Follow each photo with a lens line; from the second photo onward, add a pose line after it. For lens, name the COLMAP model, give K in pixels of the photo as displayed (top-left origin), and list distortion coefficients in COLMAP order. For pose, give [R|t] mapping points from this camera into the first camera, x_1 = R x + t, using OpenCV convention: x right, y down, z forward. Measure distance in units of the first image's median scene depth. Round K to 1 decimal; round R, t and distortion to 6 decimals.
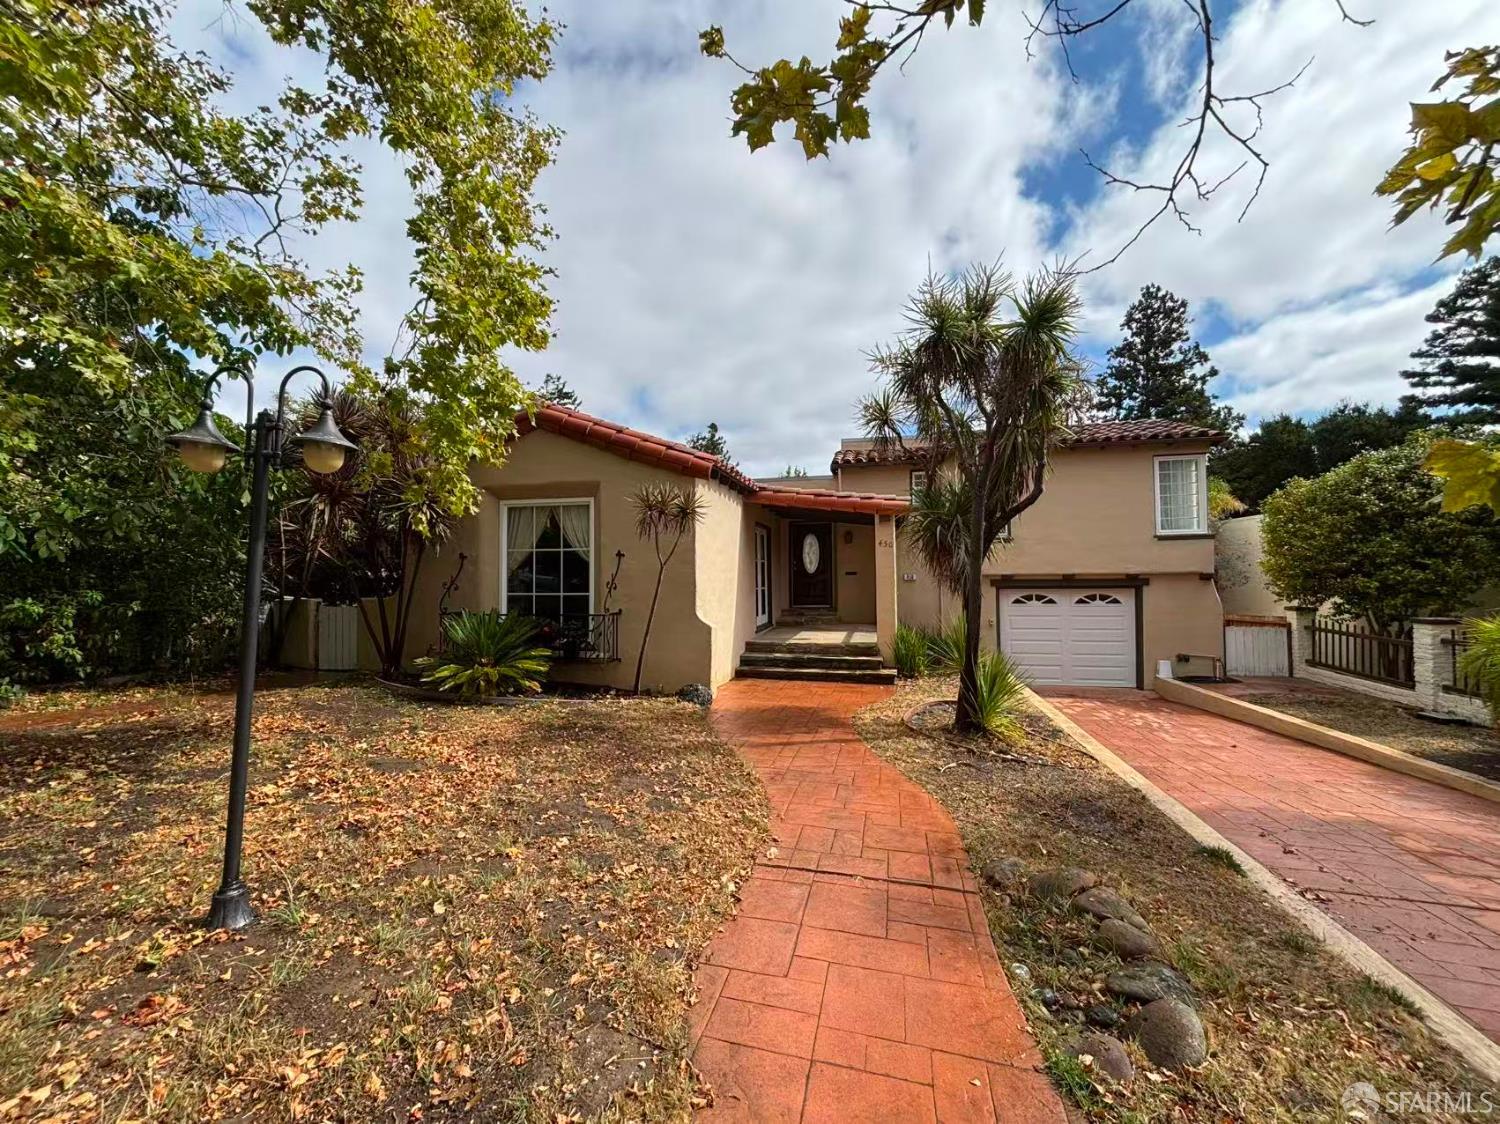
lens RADIAL K [[604.1, 0, 757.5], [0, 604.1, 568.5], [0, 0, 1]] dist [0.003928, -0.001350]
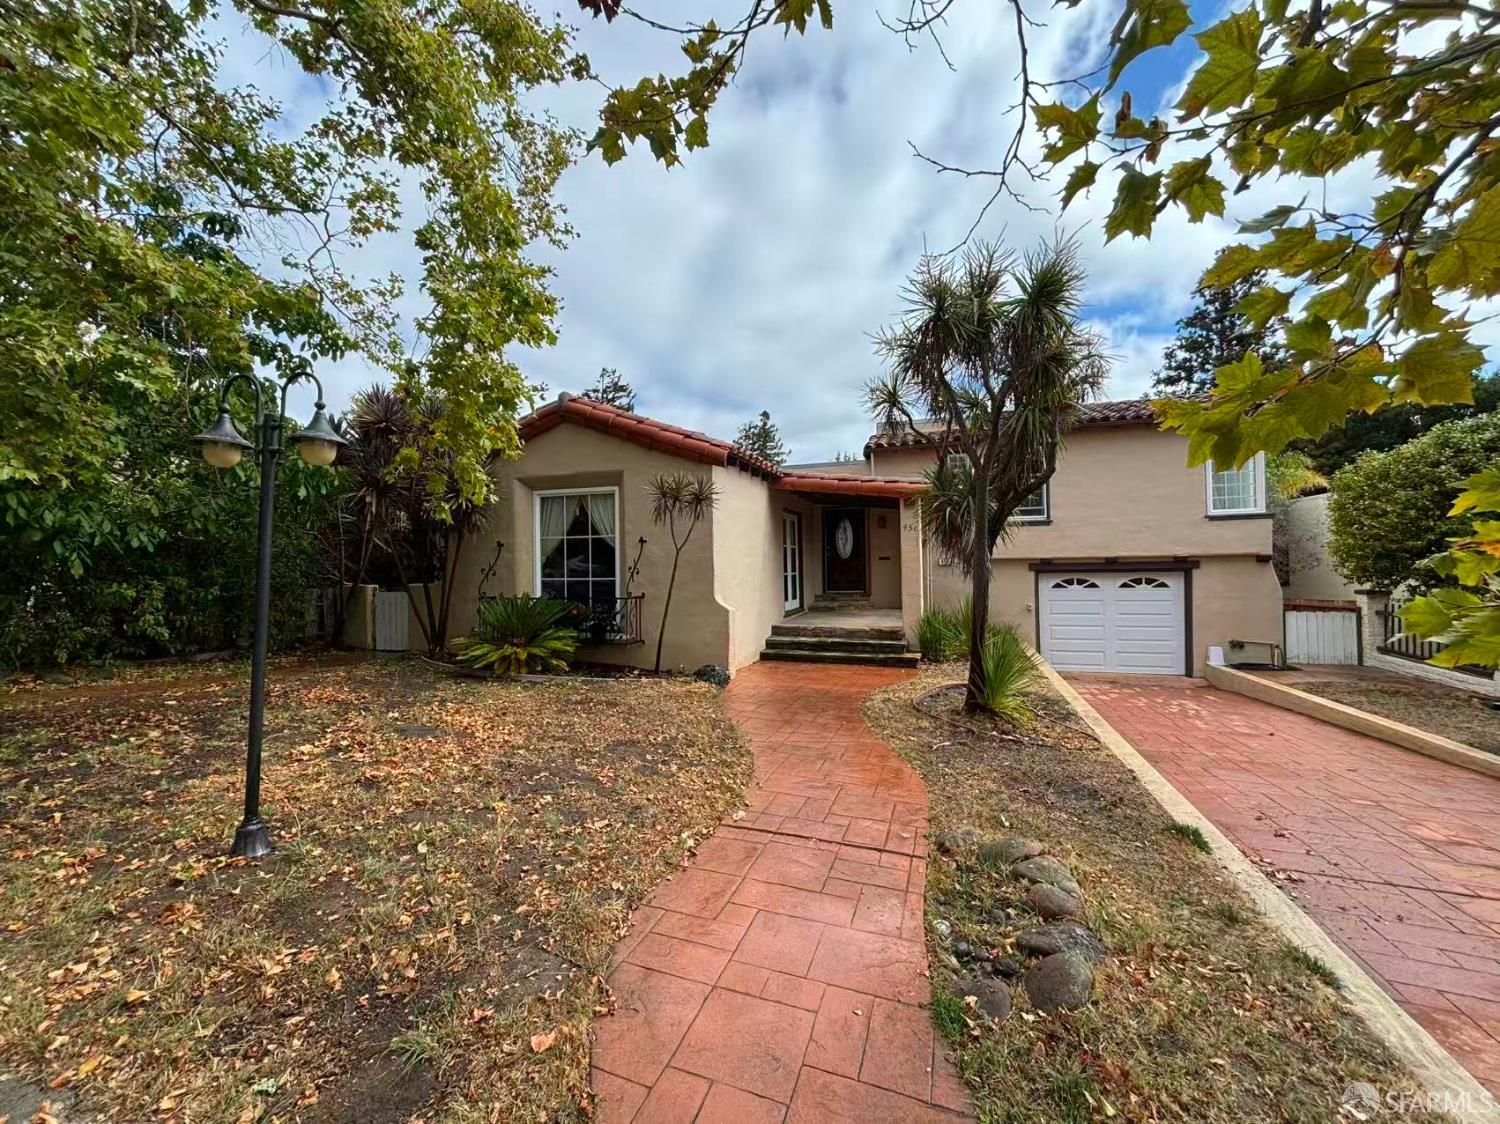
lens RADIAL K [[604.1, 0, 754.3], [0, 604.1, 568.1], [0, 0, 1]] dist [0.003928, -0.001350]
pose [[0.995631, -0.006557, -0.093145, 0.139469], [0.008343, 0.999789, 0.018795, 0.014892], [0.093002, -0.019490, 0.995475, -0.041006]]
